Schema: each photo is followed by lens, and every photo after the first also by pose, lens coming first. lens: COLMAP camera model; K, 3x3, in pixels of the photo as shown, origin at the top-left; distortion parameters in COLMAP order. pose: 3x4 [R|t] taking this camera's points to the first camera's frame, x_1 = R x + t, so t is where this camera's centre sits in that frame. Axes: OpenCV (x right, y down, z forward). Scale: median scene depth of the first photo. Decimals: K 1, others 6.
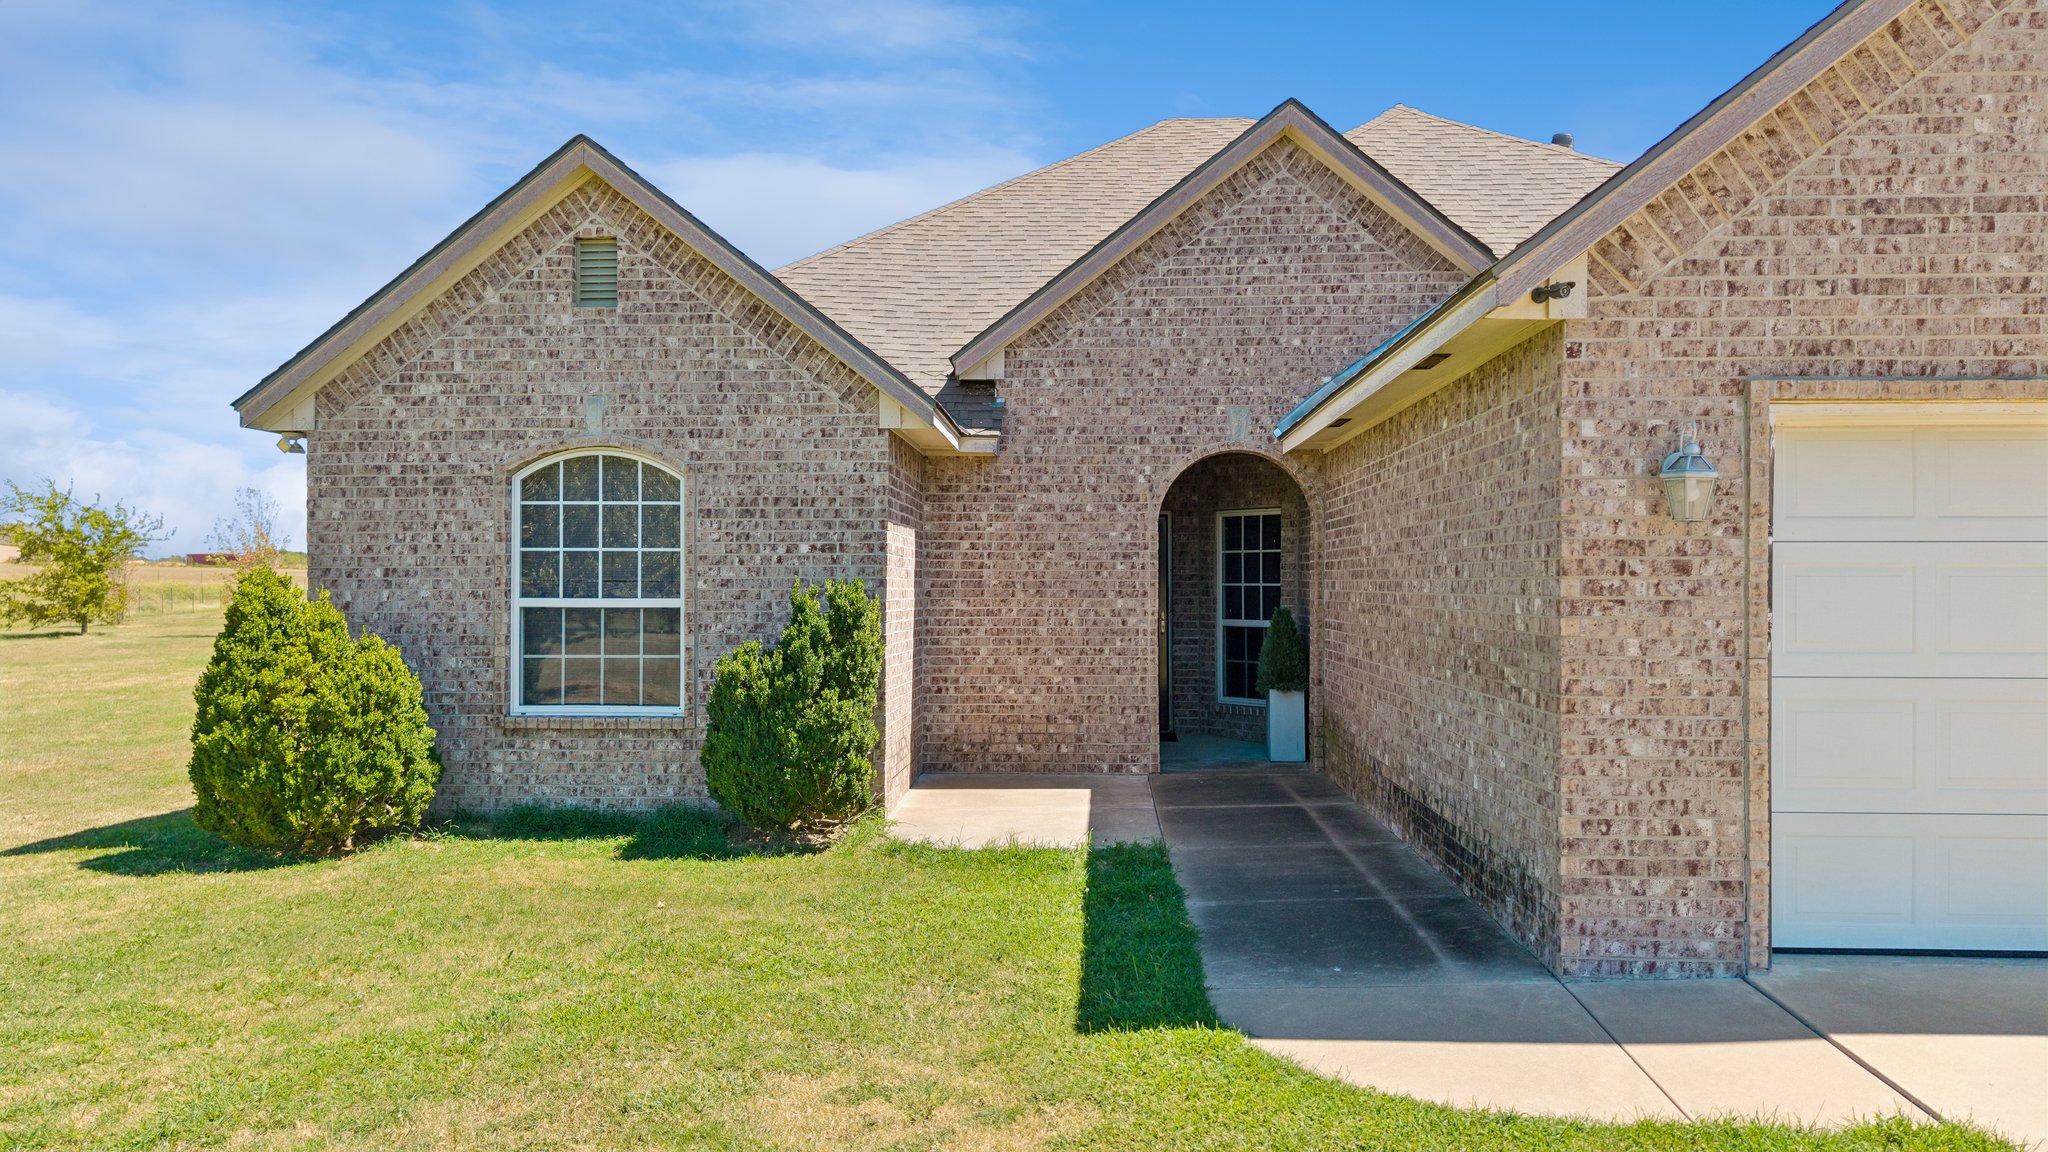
lens RADIAL K [[1406.1, 0, 999.2], [0, 1406.1, 583.0], [0, 0, 1]] dist [0.053989, -0.084133]
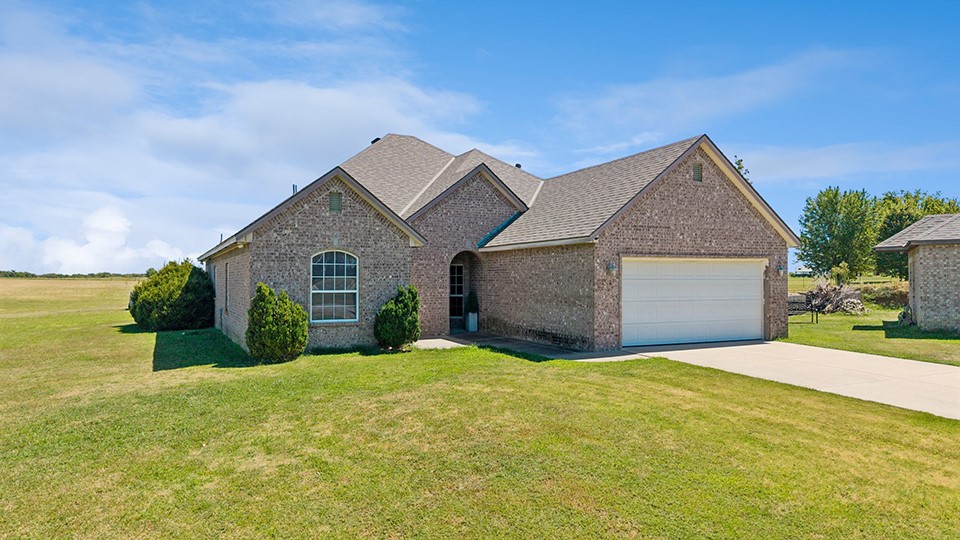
lens RADIAL K [[602.0, 0, 499.1], [0, 602.0, 277.6], [0, 0, 1]] dist [0.002891, 0.000266]
pose [[0.868593, 0.001868, 0.495523, -0.695207], [0.000525, 0.999989, -0.004689, -0.014528], [-0.495527, 0.004333, 0.868582, -0.578331]]
